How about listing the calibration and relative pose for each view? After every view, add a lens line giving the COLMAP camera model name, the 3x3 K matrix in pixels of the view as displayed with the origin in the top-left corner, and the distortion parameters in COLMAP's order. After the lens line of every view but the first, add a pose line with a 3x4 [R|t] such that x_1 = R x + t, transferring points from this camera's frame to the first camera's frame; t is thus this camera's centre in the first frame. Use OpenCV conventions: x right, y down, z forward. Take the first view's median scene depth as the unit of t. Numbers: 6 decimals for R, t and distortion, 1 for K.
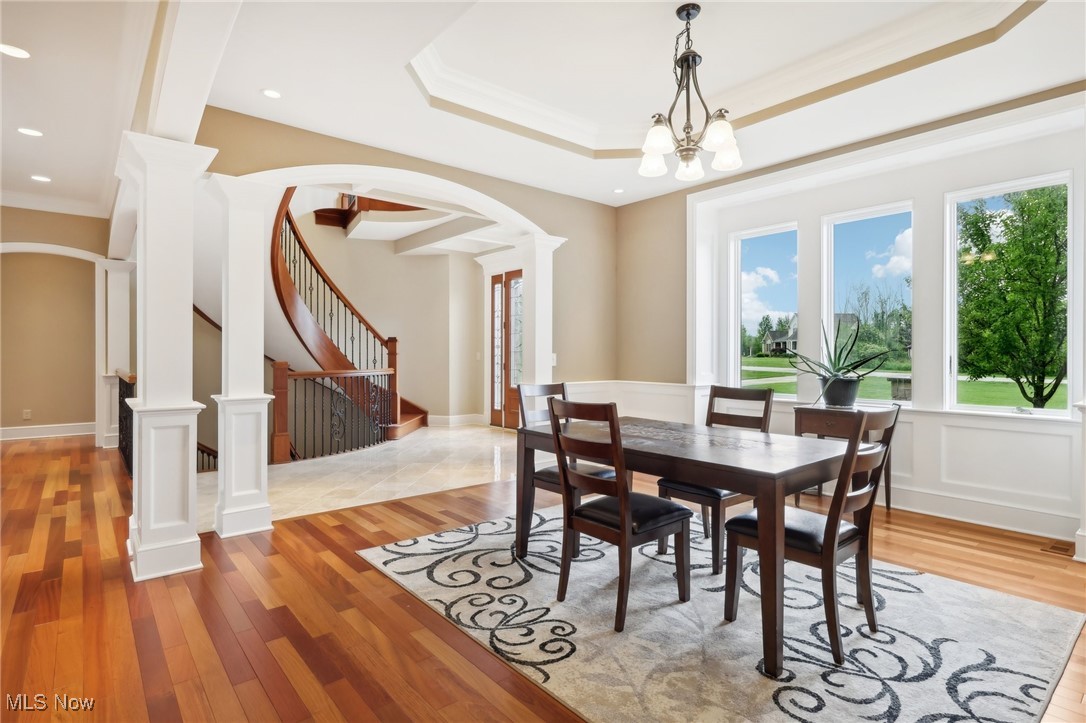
lens RADIAL K [[549.7, 0, 544.6], [0, 549.7, 357.0], [0, 0, 1]] dist [0.000766, -0.004137]
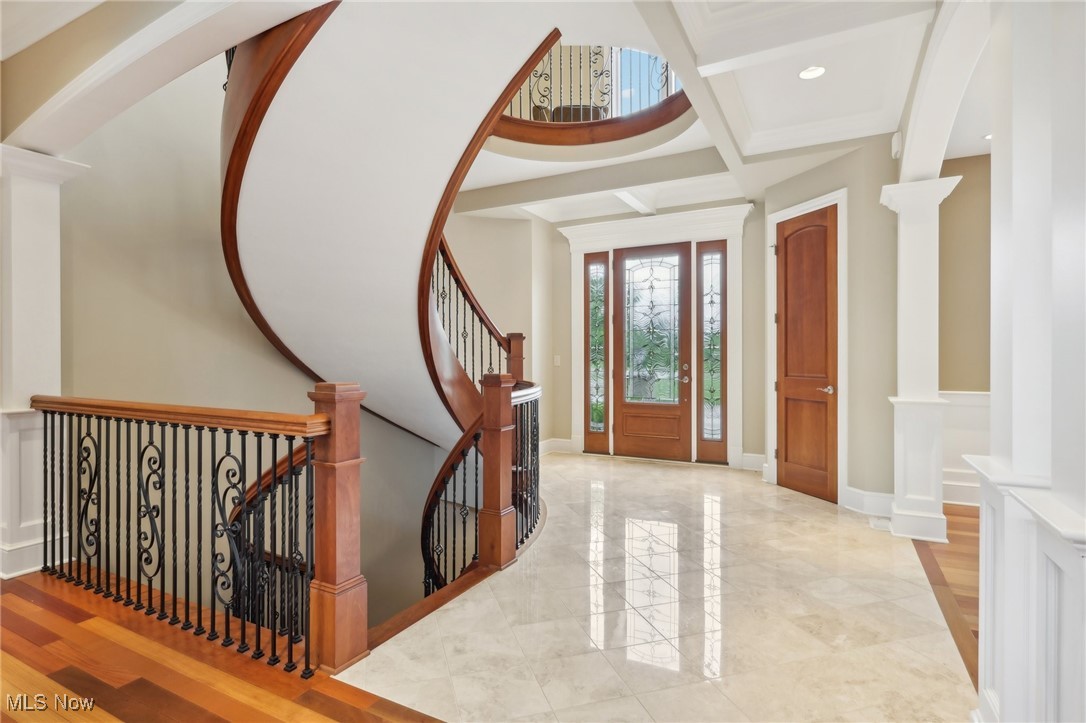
lens RADIAL K [[549.7, 0, 537.4], [0, 549.7, 358.4], [0, 0, 1]] dist [0.000766, -0.004137]
pose [[0.930870, -0.005448, 0.365310, -0.441606], [0.006498, 0.999978, -0.001645, -0.004830], [-0.365292, 0.003905, 0.930885, 0.340419]]
